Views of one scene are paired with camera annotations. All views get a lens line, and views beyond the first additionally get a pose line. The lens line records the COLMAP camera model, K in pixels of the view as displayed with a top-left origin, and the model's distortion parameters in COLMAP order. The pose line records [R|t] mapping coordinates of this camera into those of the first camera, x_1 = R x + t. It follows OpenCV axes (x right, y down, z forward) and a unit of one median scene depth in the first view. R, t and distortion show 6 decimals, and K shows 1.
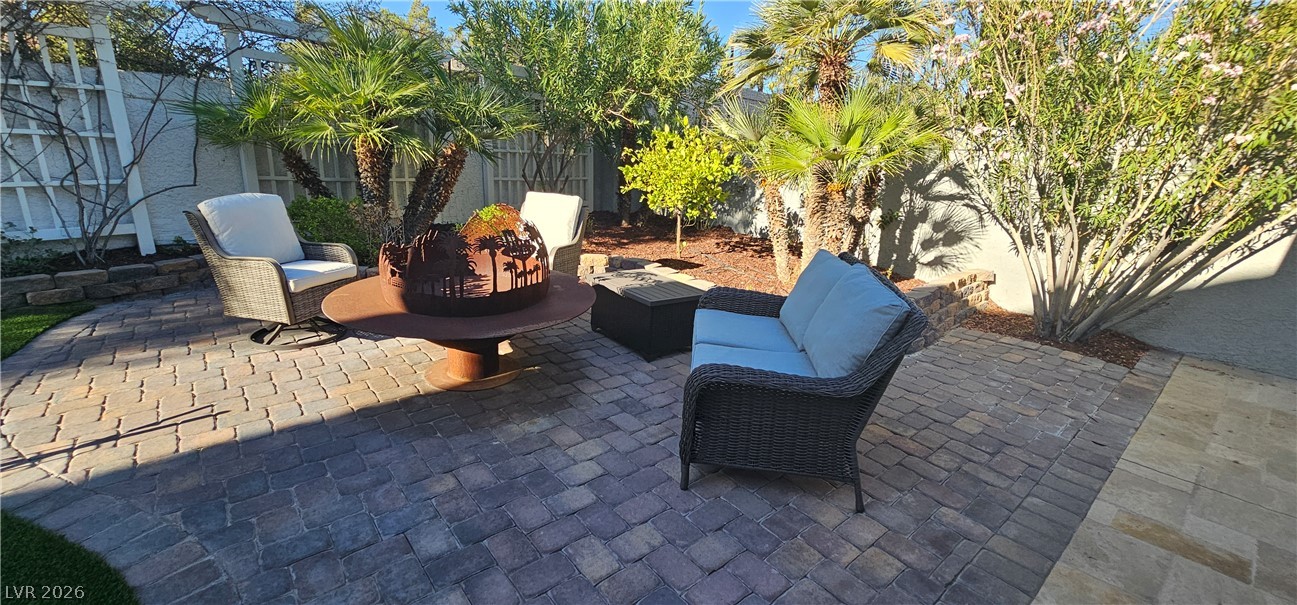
lens RADIAL K [[530.8, 0, 655.9], [0, 530.8, 297.8], [0, 0, 1]] dist [0.000668, -0.000187]
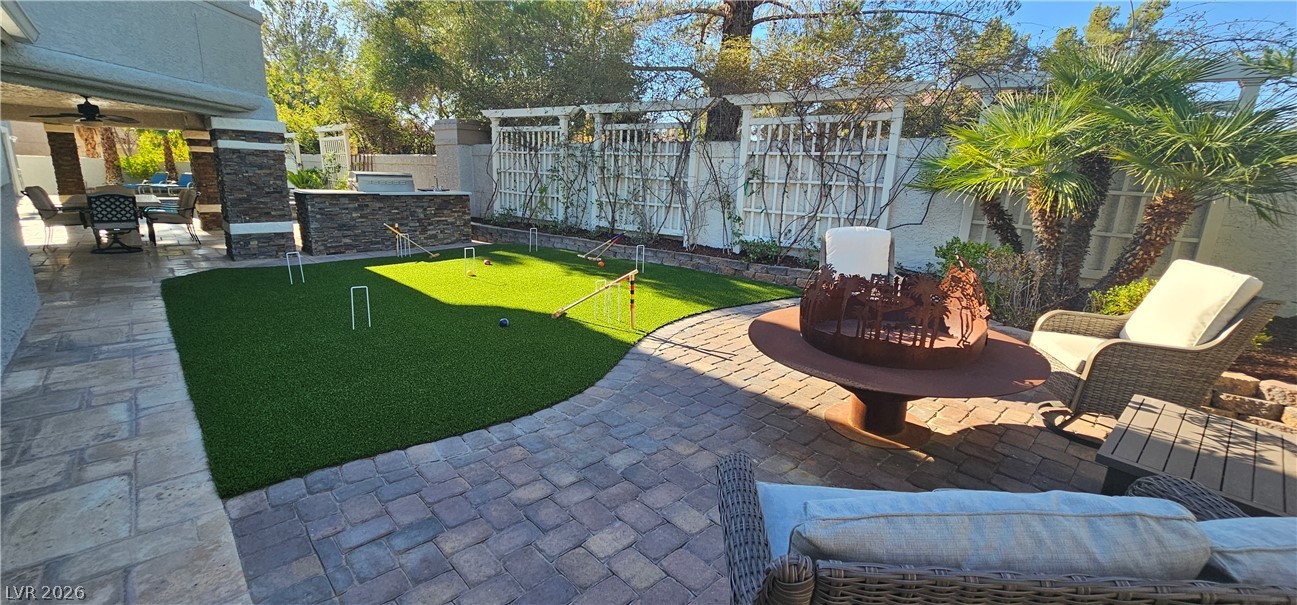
lens RADIAL K [[530.8, 0, 655.9], [0, 530.8, 297.8], [0, 0, 1]] dist [0.000668, -0.000187]
pose [[0.066780, 0.188655, -0.979770, 0.497214], [-0.288213, 0.943750, 0.162075, -0.108400], [0.955235, 0.271559, 0.117396, 0.469255]]
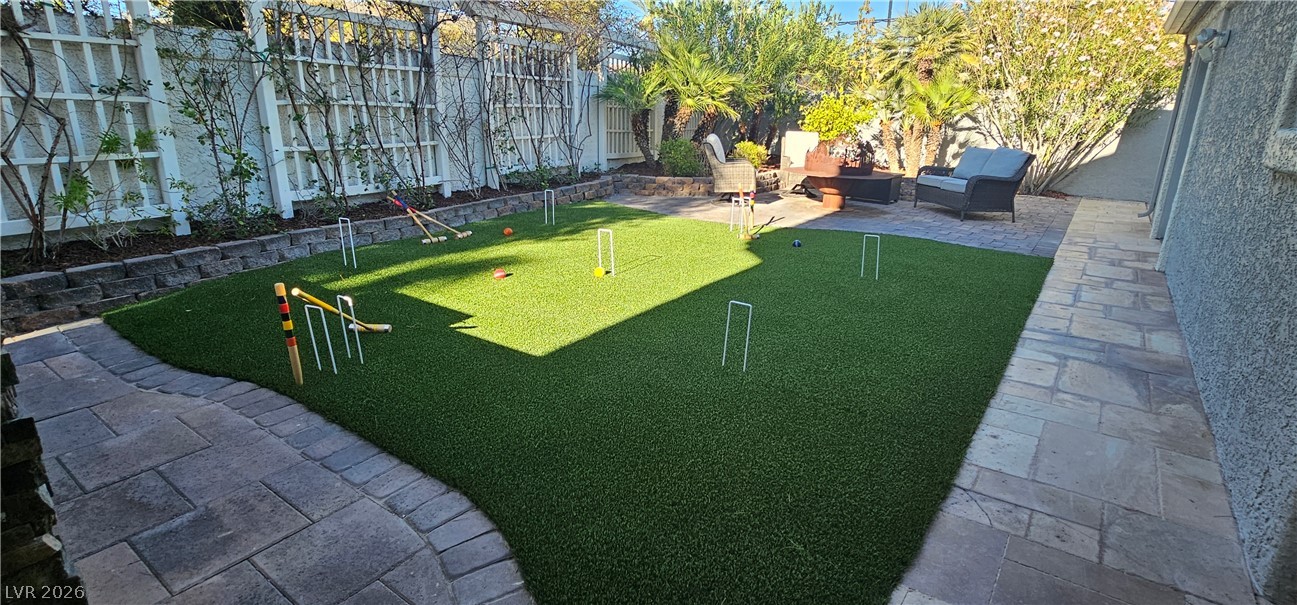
lens RADIAL K [[645.6, 0, 648.5], [0, 645.6, 302.5], [0, 0, 1]] dist [-0.002520, -0.000459]
pose [[0.967525, -0.095511, 0.234035, -1.570819], [0.087291, 0.995154, 0.045258, 0.301808], [-0.237223, -0.023359, 0.971174, -1.306160]]
